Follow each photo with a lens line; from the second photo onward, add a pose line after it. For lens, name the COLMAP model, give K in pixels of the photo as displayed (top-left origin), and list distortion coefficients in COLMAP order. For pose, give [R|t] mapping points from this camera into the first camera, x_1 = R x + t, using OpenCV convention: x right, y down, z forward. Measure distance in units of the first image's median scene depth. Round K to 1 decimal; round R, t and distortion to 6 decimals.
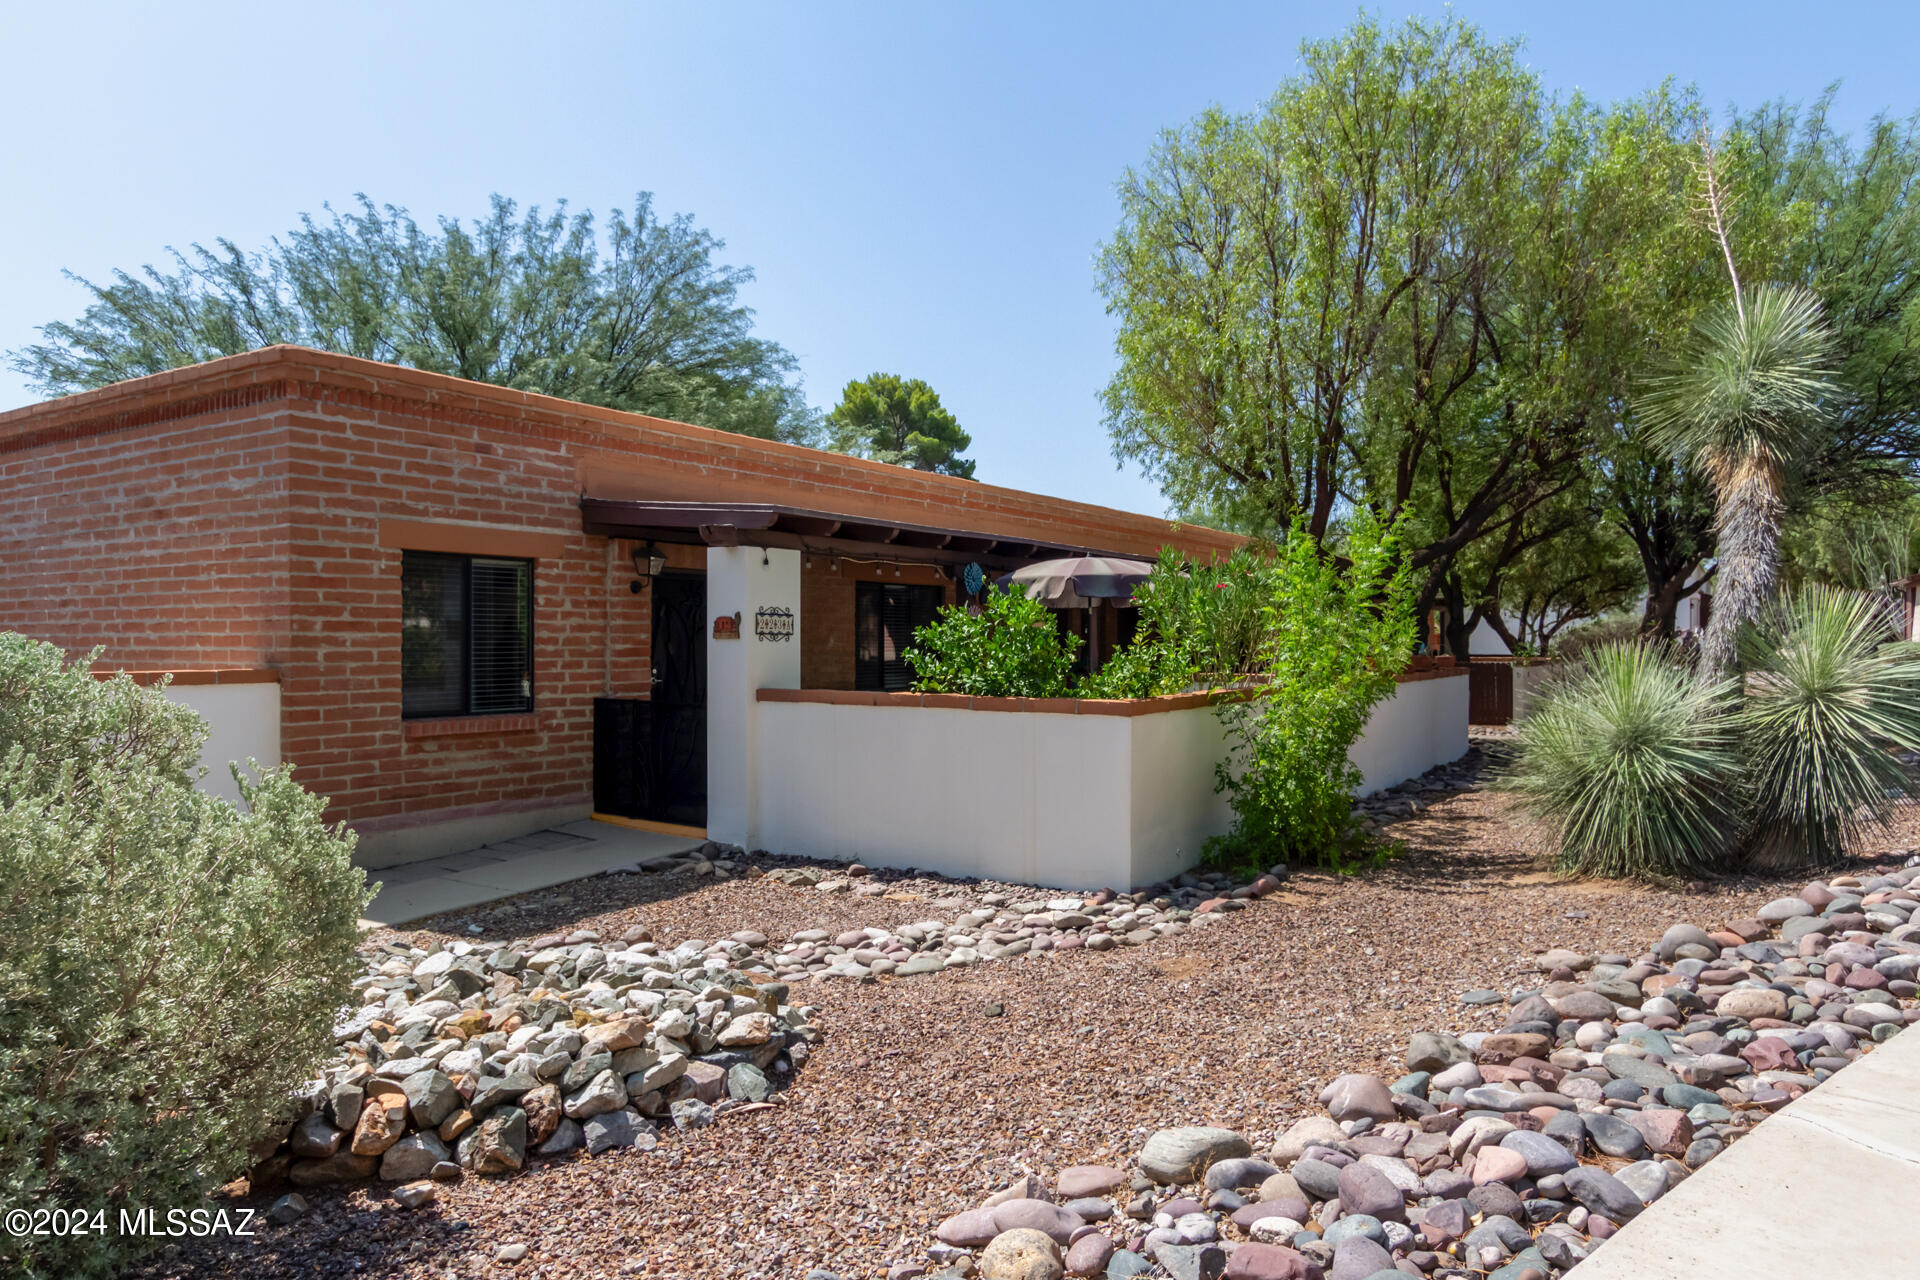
lens RADIAL K [[1175.9, 0, 959.2], [0, 1175.9, 637.0], [0, 0, 1]] dist [0.001094, 0.000017]
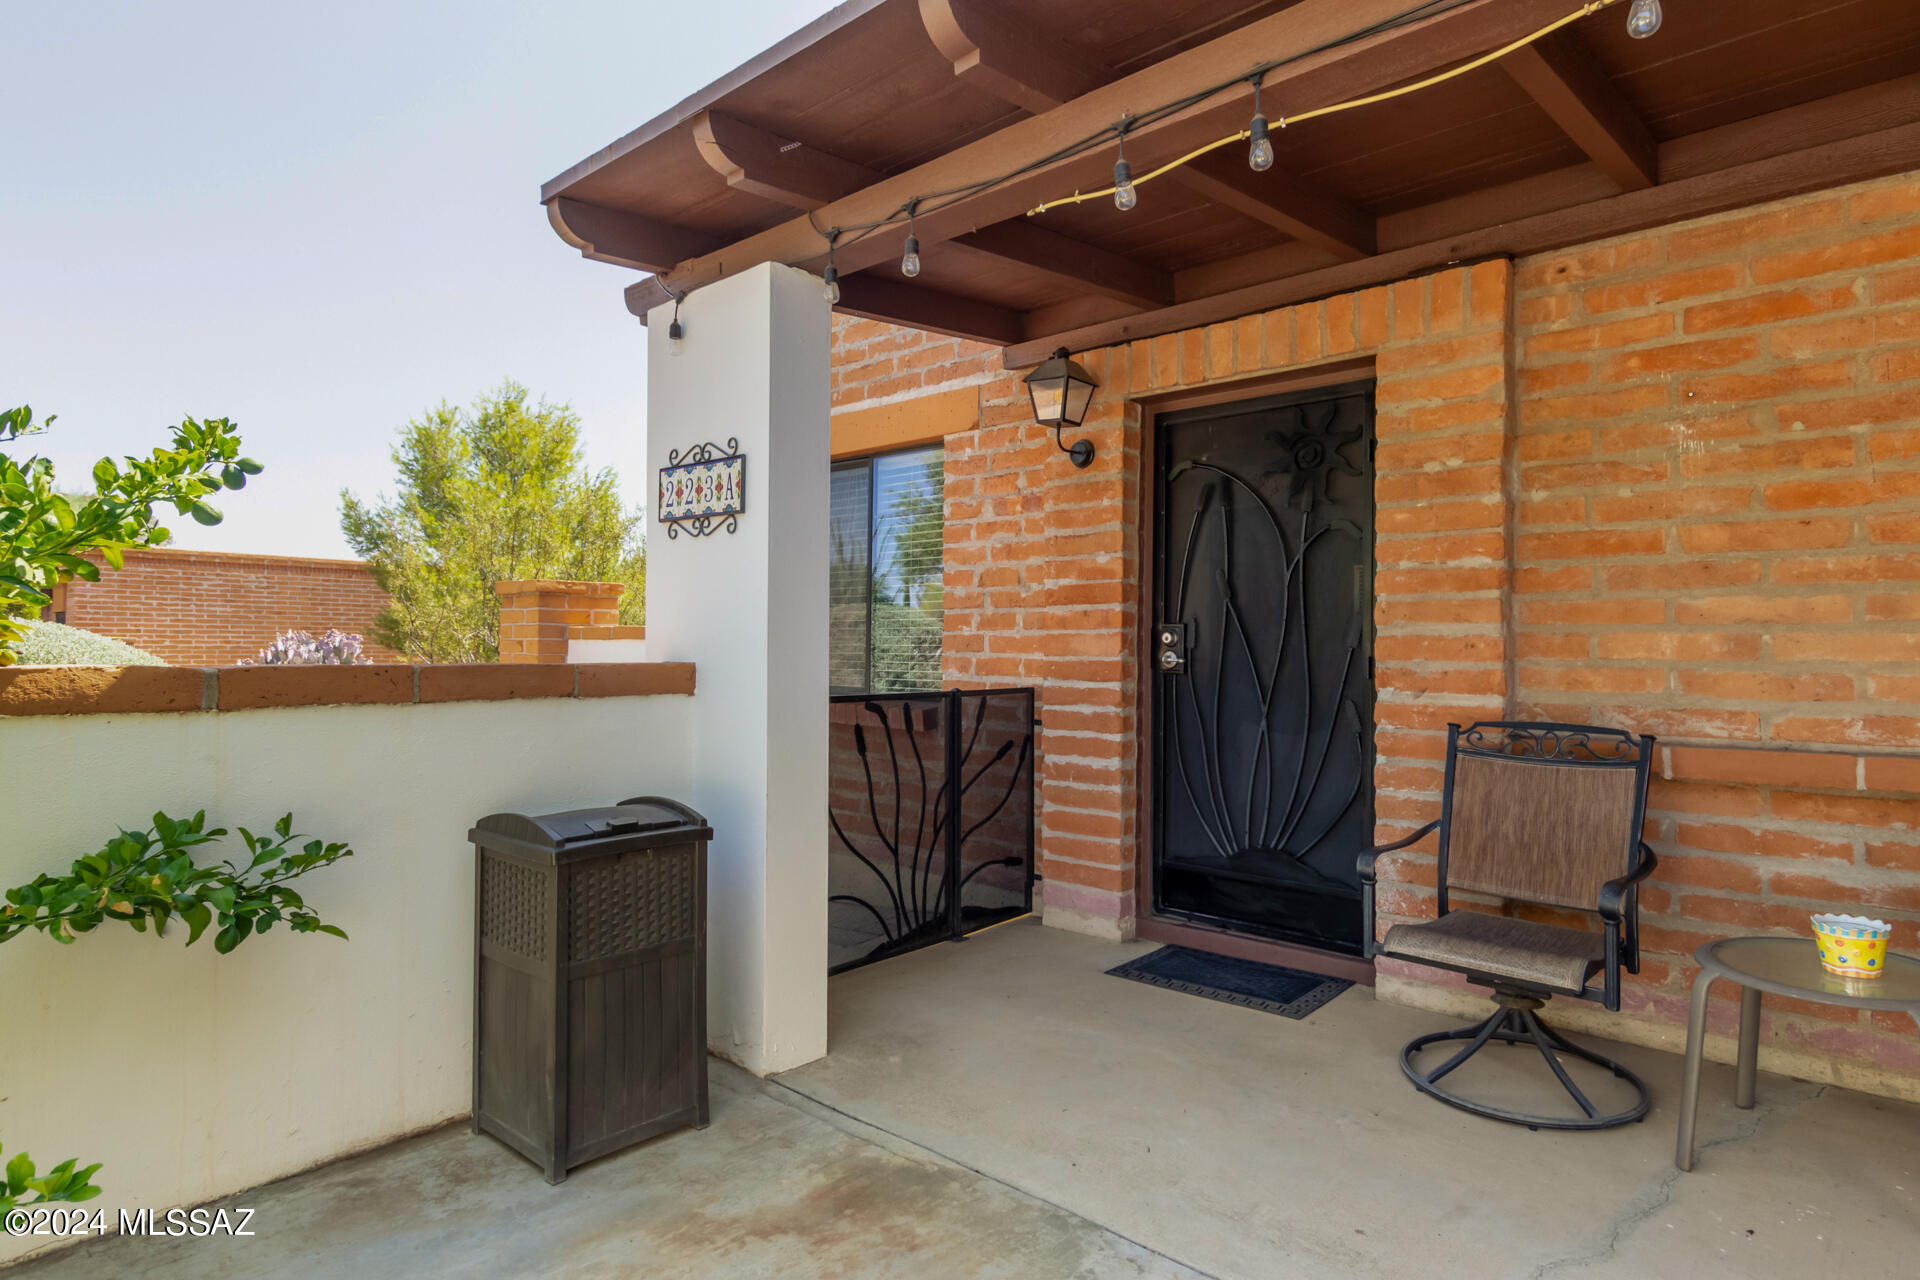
lens RADIAL K [[1067.3, 0, 970.9], [0, 1067.3, 635.6], [0, 0, 1]] dist [0.012574, 0.003055]
pose [[-0.190469, -0.014677, -0.981583, 0.151359], [-0.012739, 0.999841, -0.012478, 0.036711], [0.981610, 0.010128, -0.190626, 1.096176]]
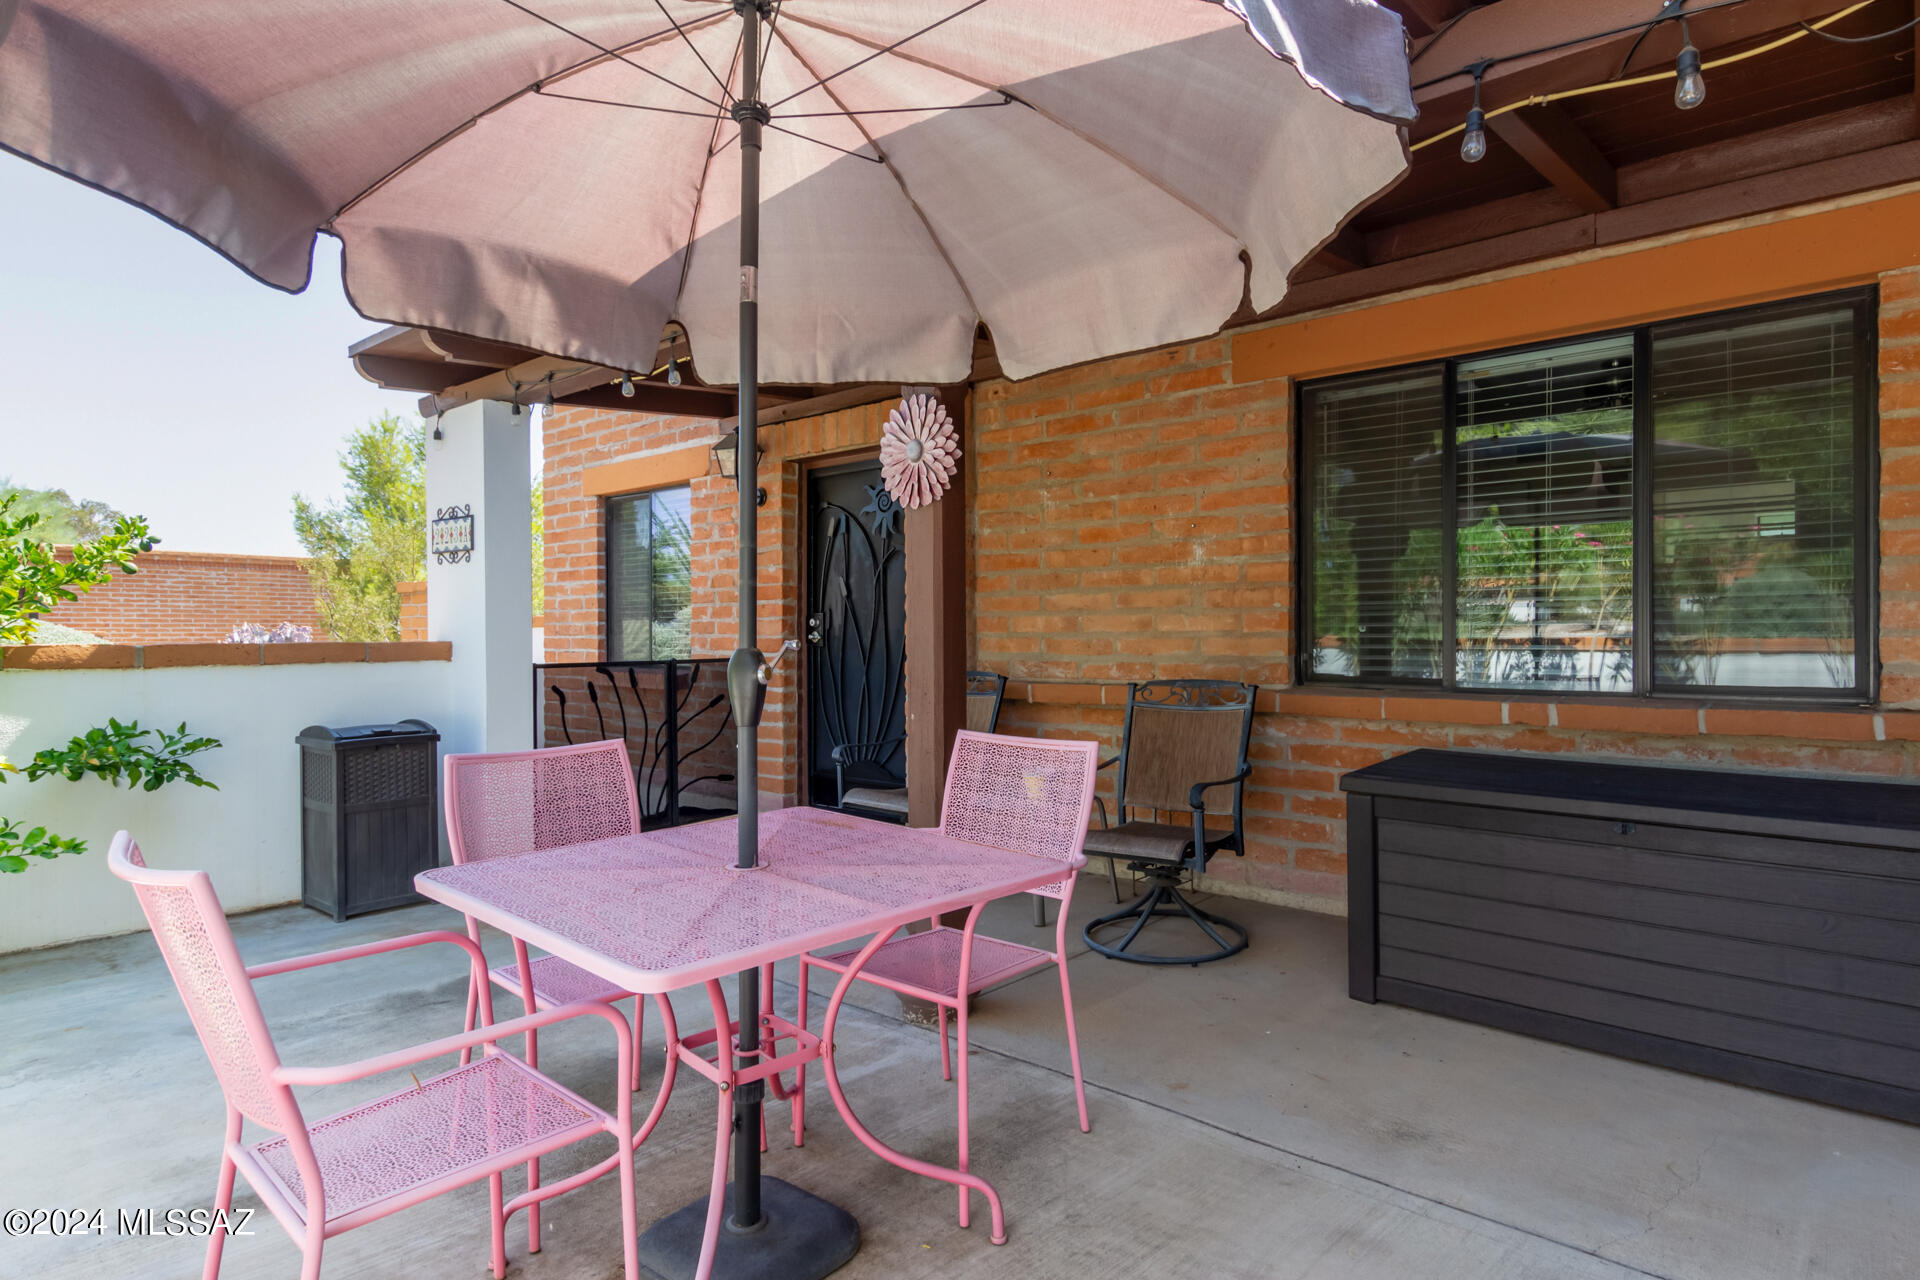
lens RADIAL K [[1038.1, 0, 949.4], [0, 1038.1, 641.9], [0, 0, 1]] dist [0.022823, -0.000011]
pose [[-0.175085, 0.007520, -0.984525, 0.308295], [-0.000722, 0.999970, 0.007766, 0.038021], [0.984553, 0.002070, -0.175074, 1.278858]]
